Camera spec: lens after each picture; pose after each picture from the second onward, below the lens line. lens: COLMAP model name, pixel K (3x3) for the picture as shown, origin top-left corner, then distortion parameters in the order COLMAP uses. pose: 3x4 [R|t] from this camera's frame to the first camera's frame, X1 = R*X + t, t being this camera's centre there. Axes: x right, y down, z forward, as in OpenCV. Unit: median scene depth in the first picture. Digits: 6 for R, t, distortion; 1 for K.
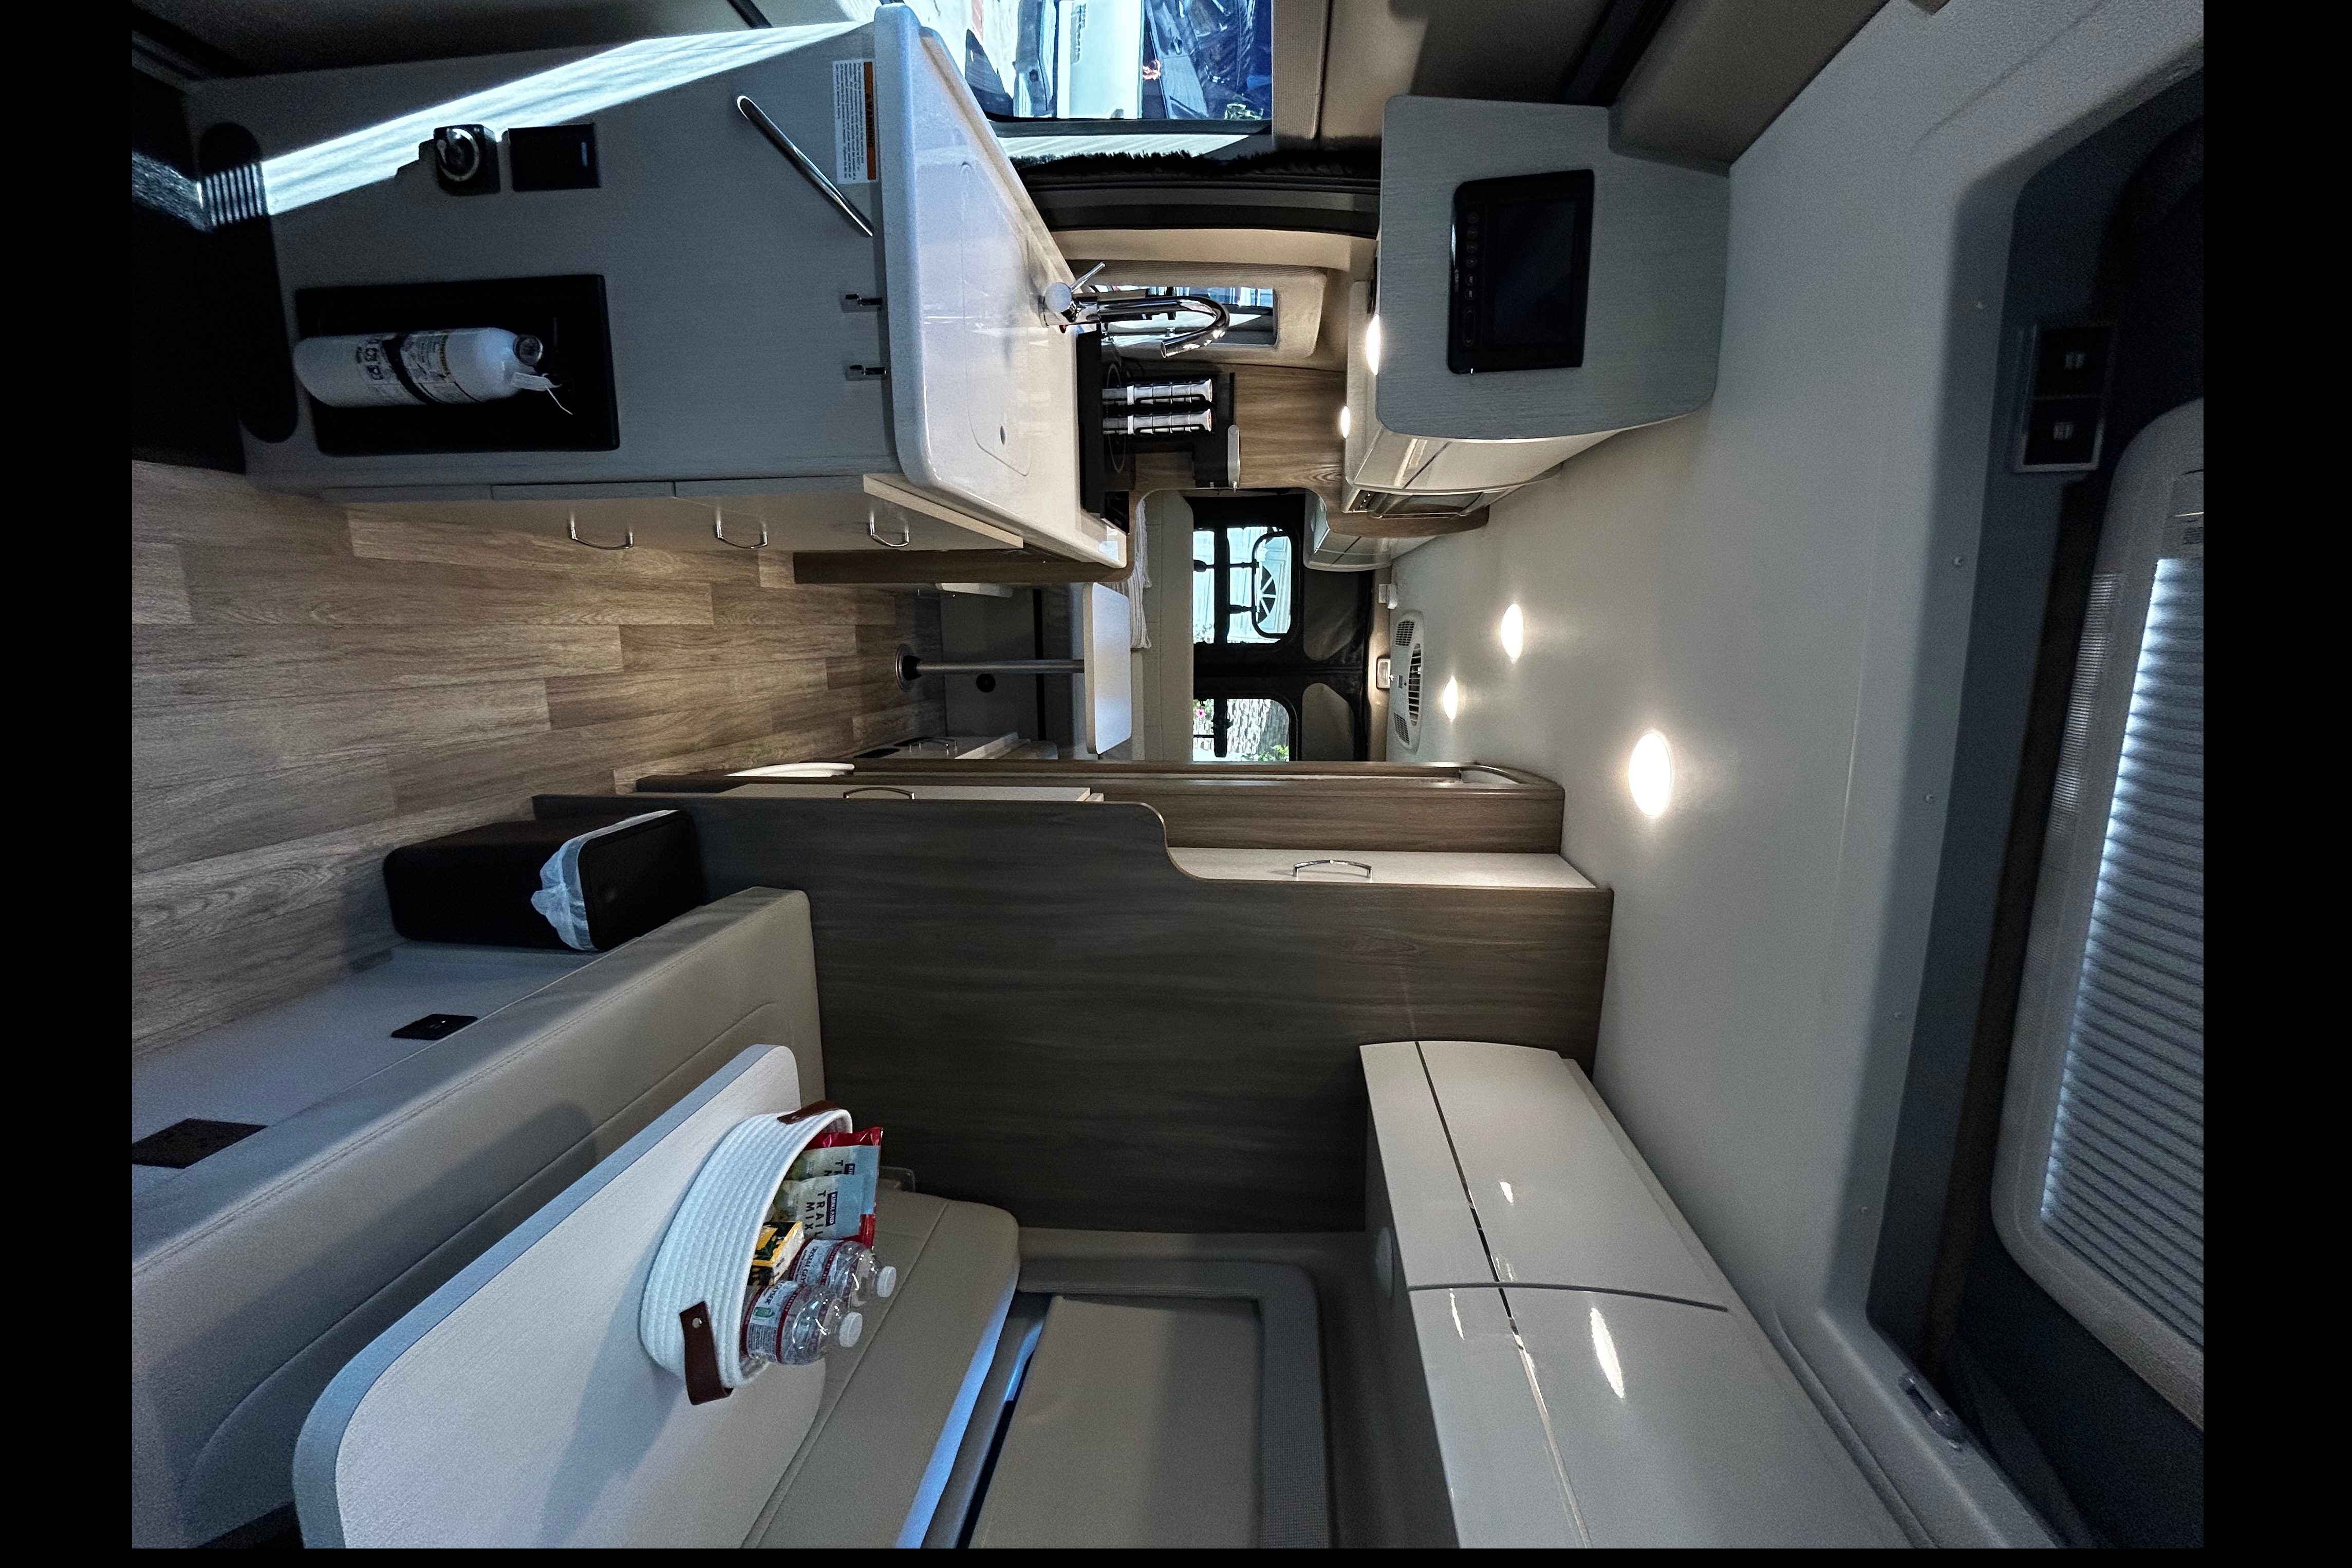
lens RADIAL K [[911.2, 0, 1176.0], [0, 911.2, 784.0], [0, 0, 1]] dist [0.035989, -0.000011]
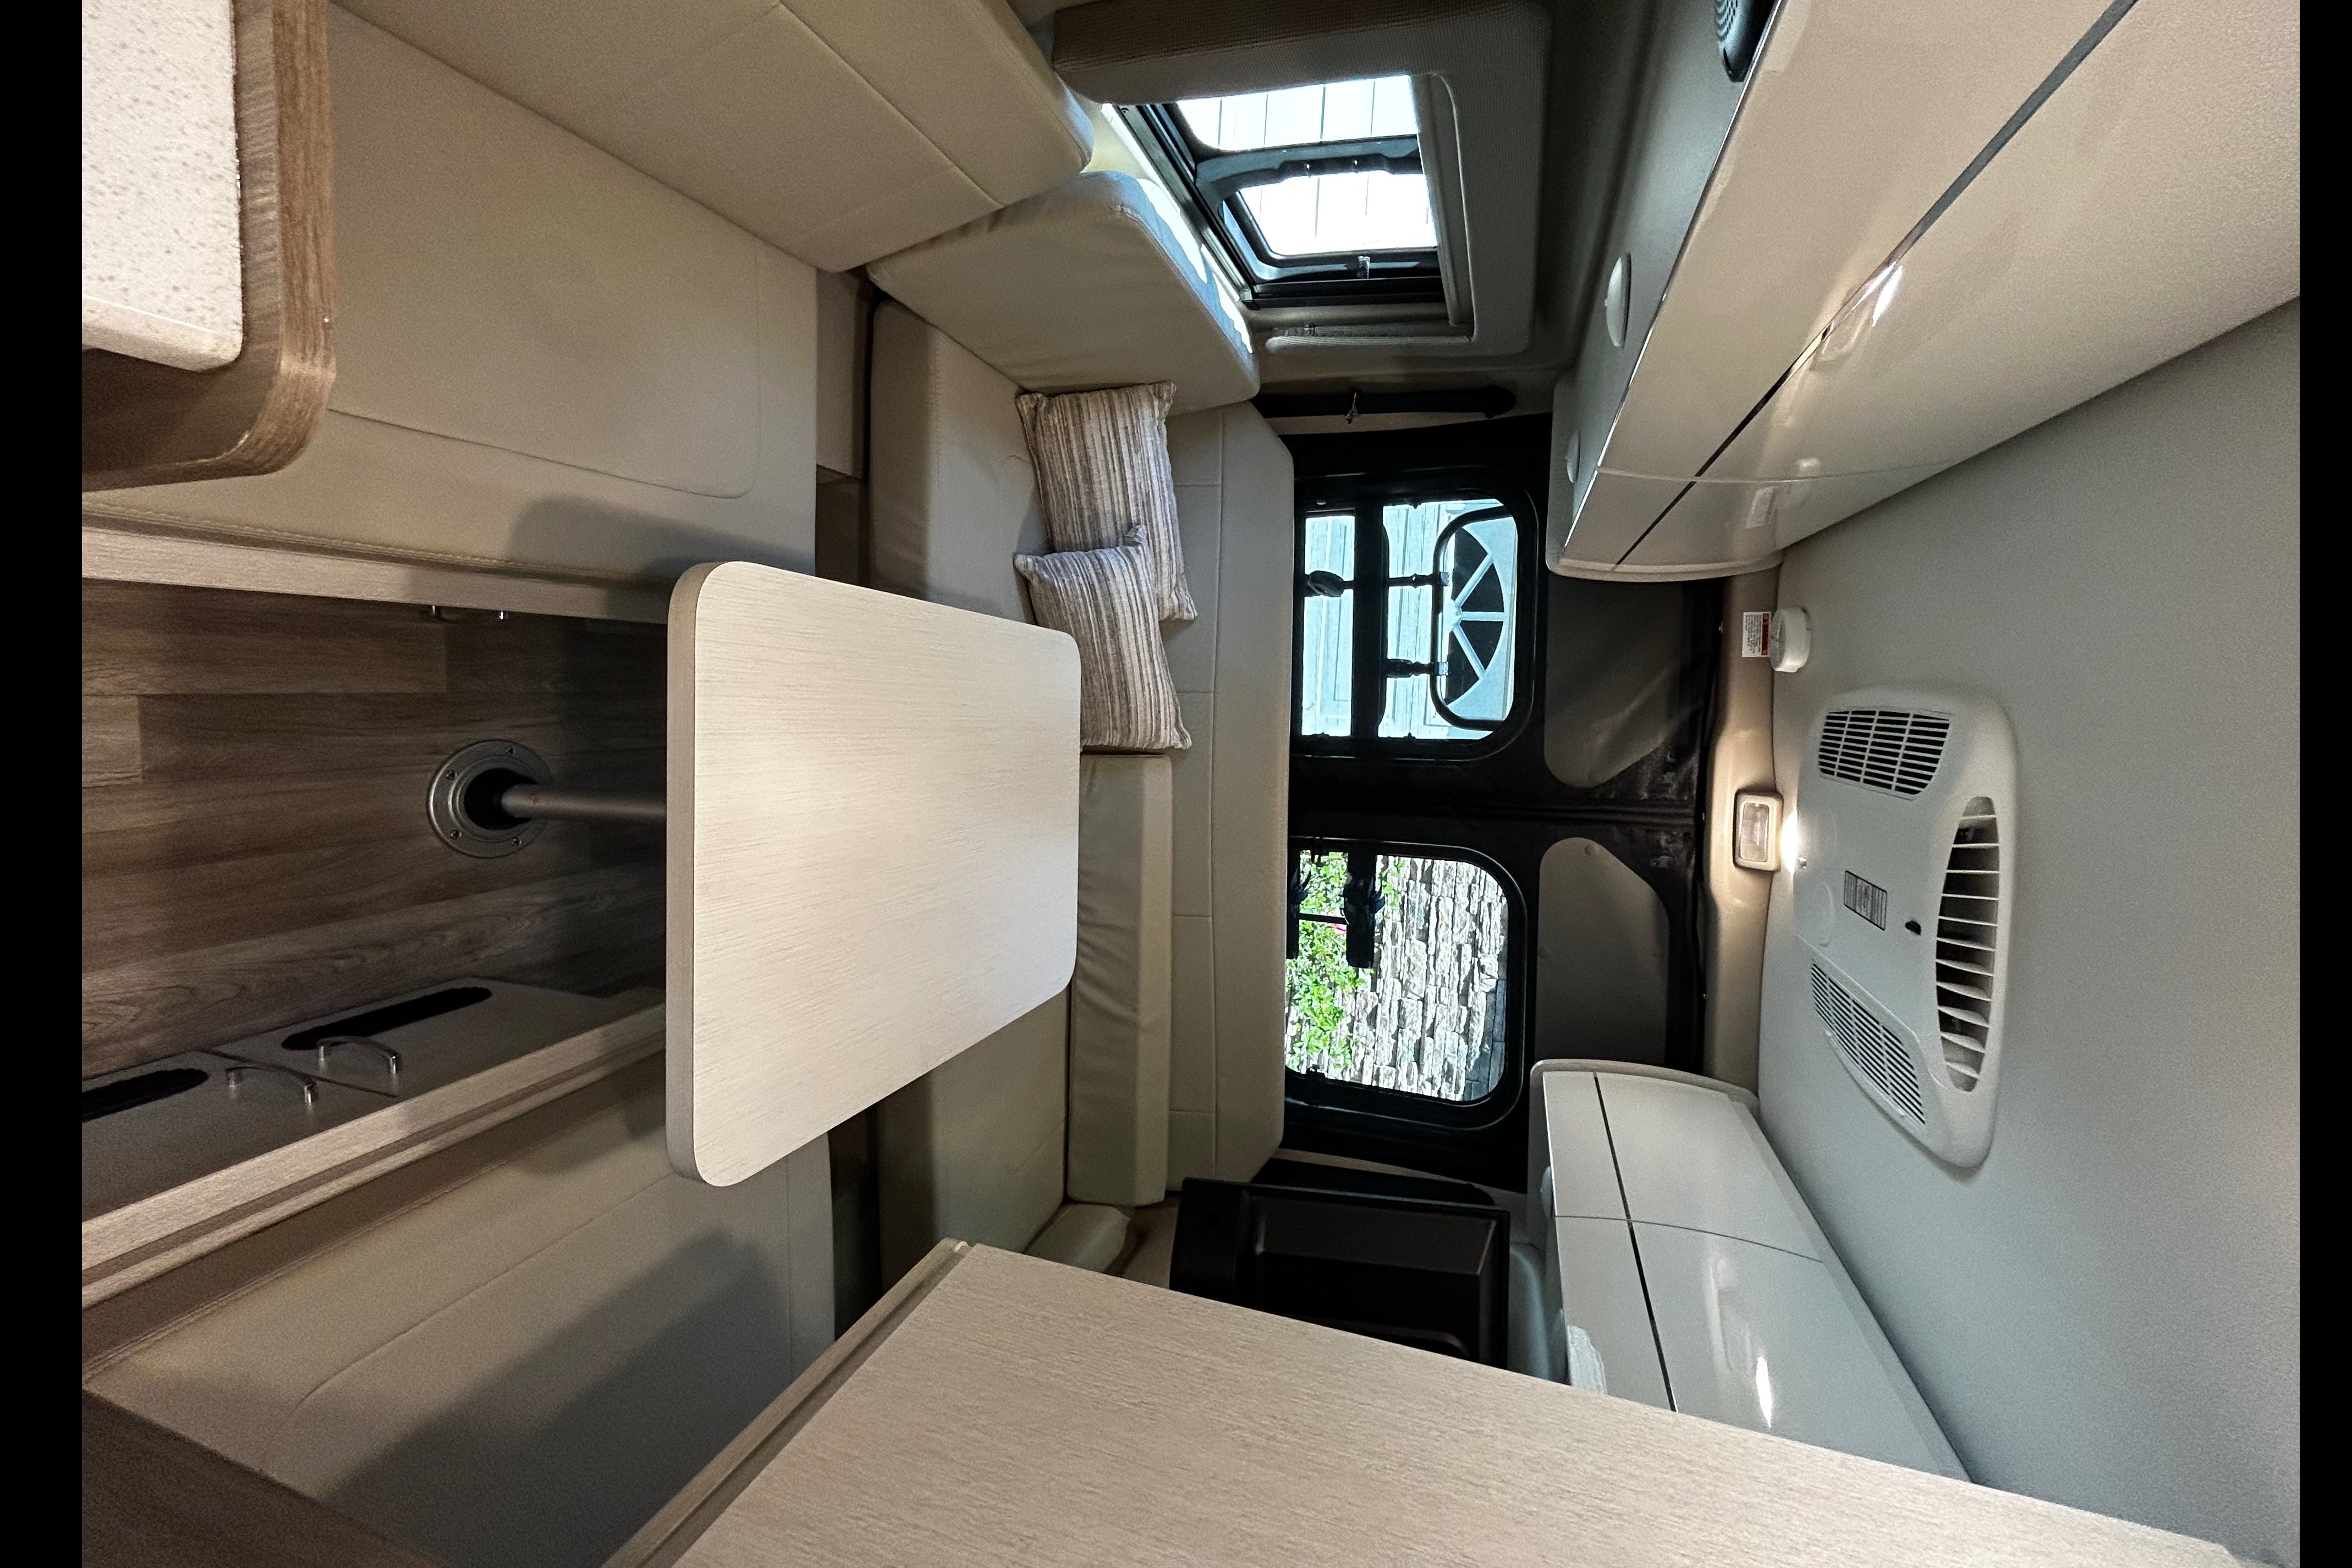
lens RADIAL K [[973.9, 0, 1177.1], [0, 973.9, 743.6], [0, 0, 1]] dist [0.001321, 0.000283]
pose [[0.974435, 0.029648, -0.222704, 0.071664], [-0.055242, 0.992441, -0.109586, -0.093974], [0.217771, 0.119087, 0.968707, 0.504503]]
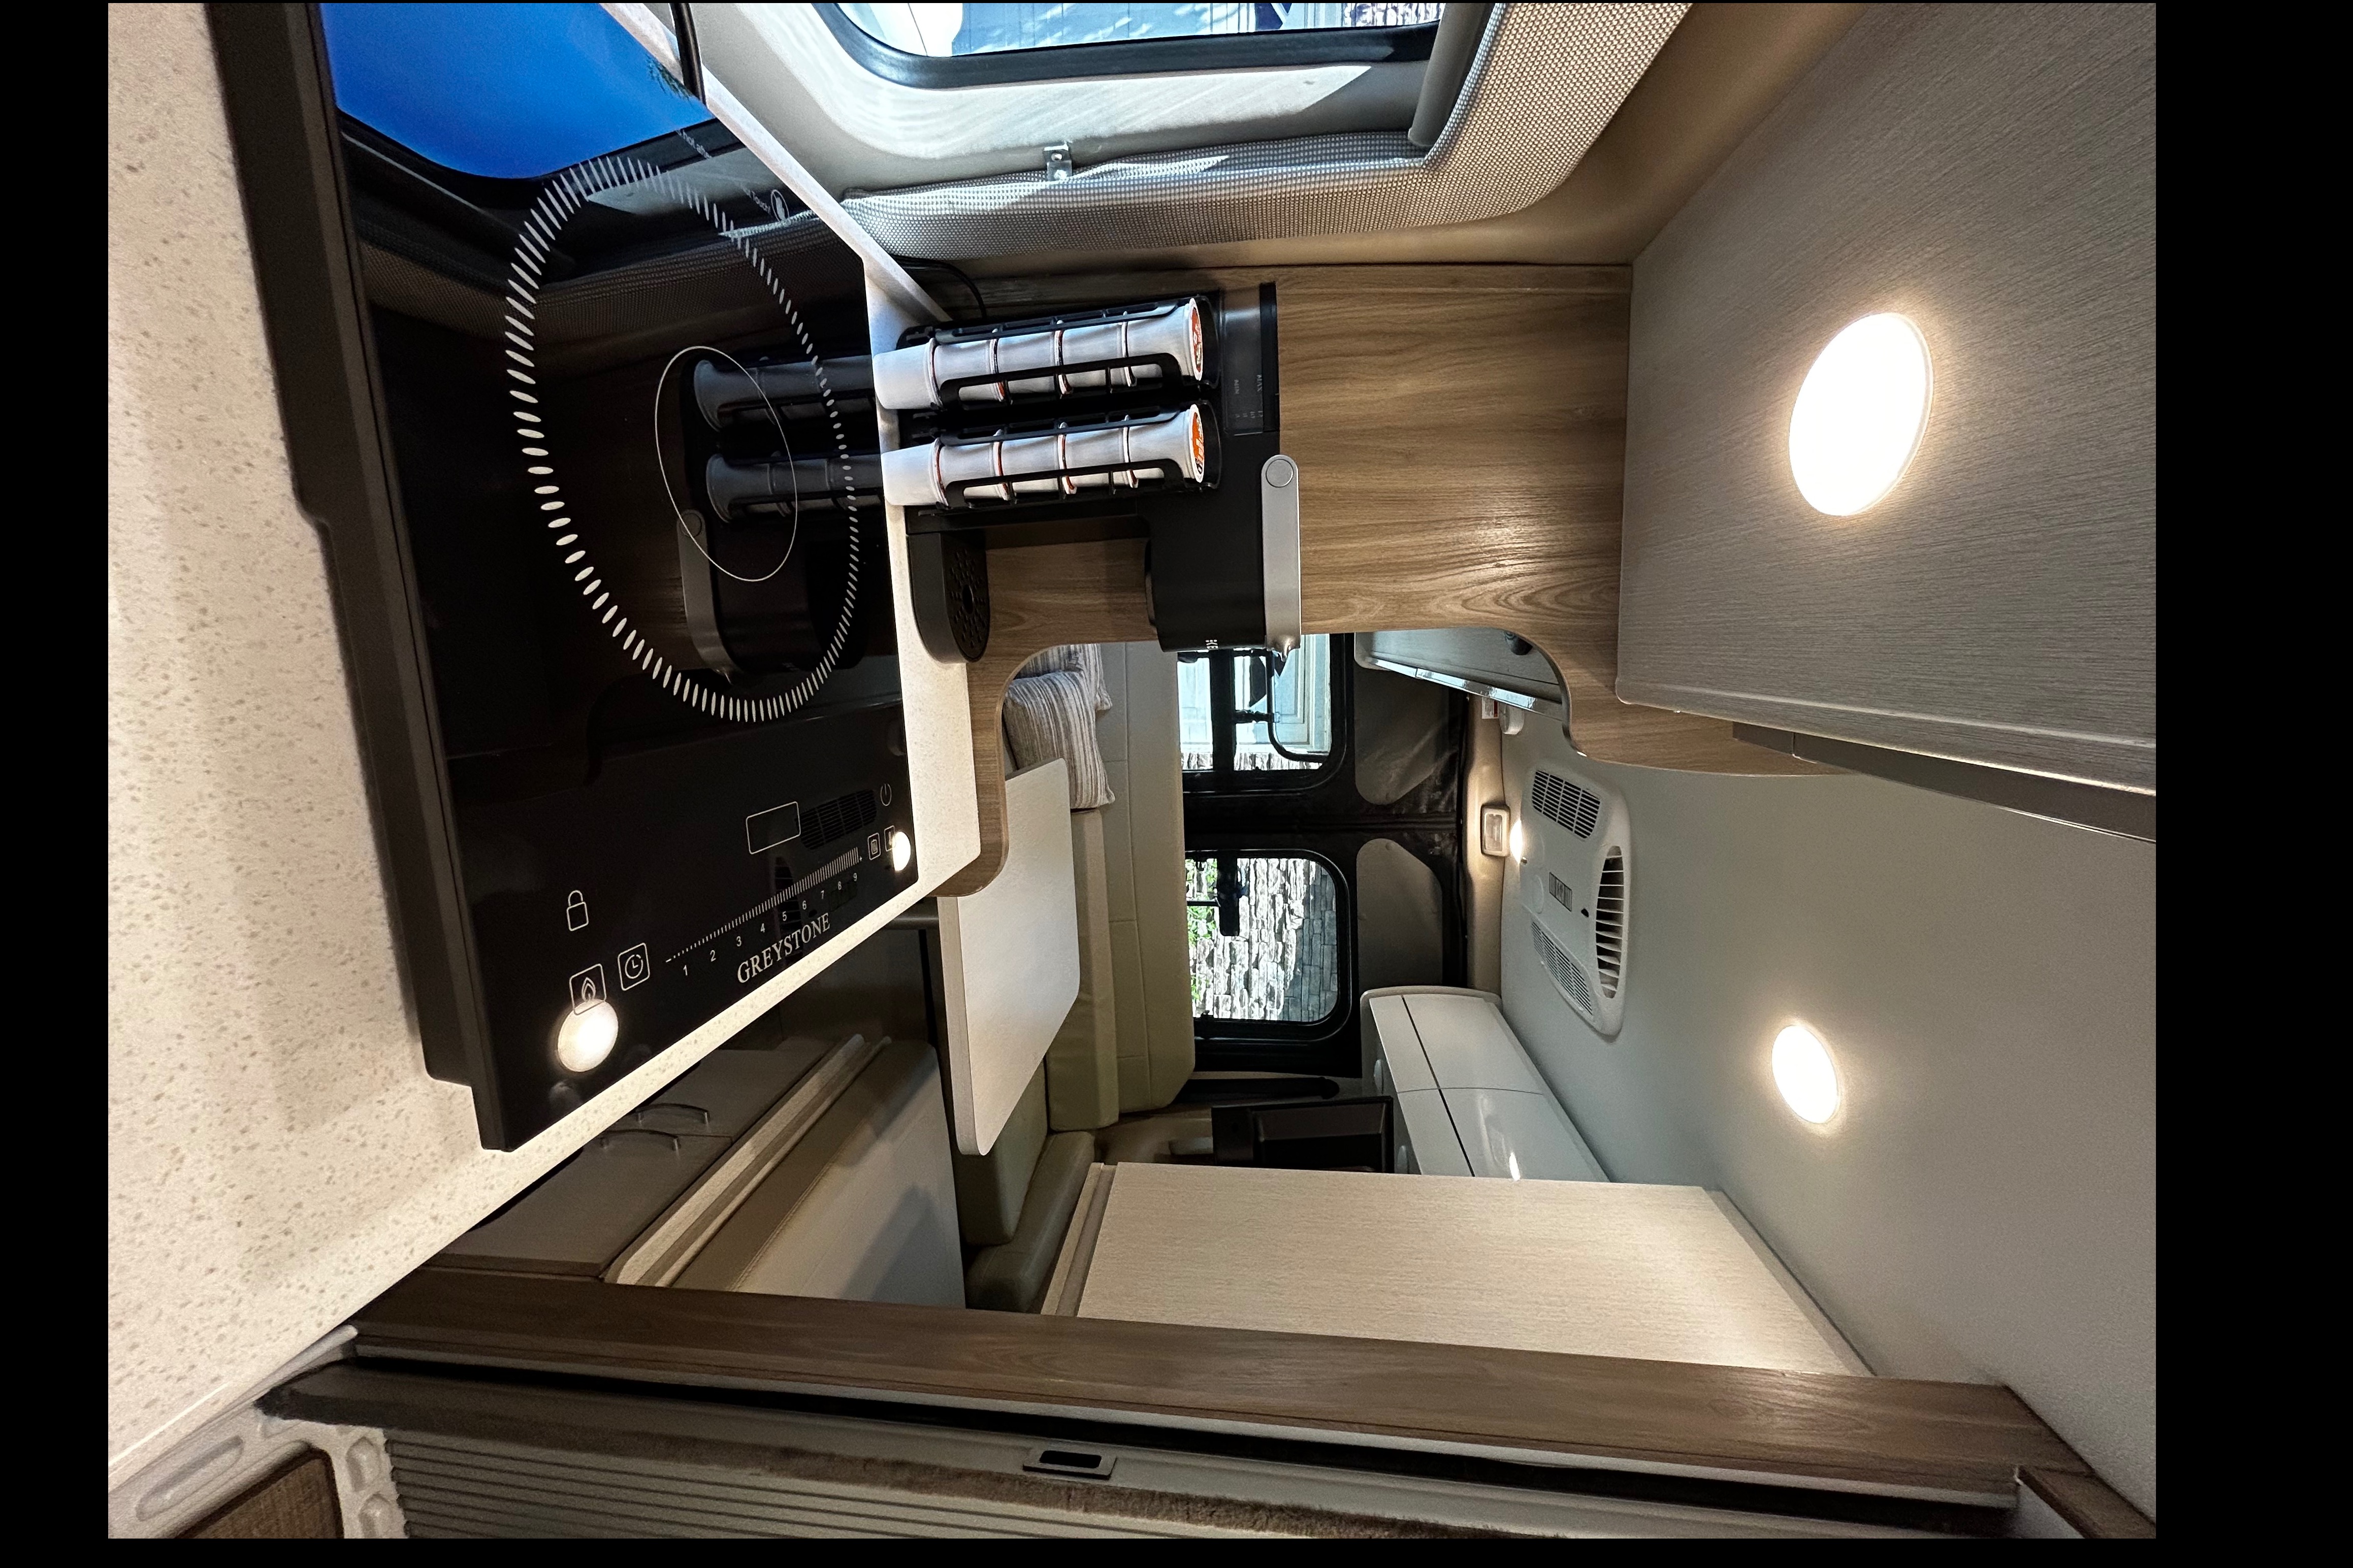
lens RADIAL K [[912.0, 0, 1135.1], [0, 912.0, 788.0], [0, 0, 1]] dist [-0.001247, -0.000068]
pose [[0.998410, -0.039063, -0.040644, 0.012420], [0.038521, 0.999159, -0.014034, -0.144182], [0.041158, 0.012446, 0.999075, 0.361027]]
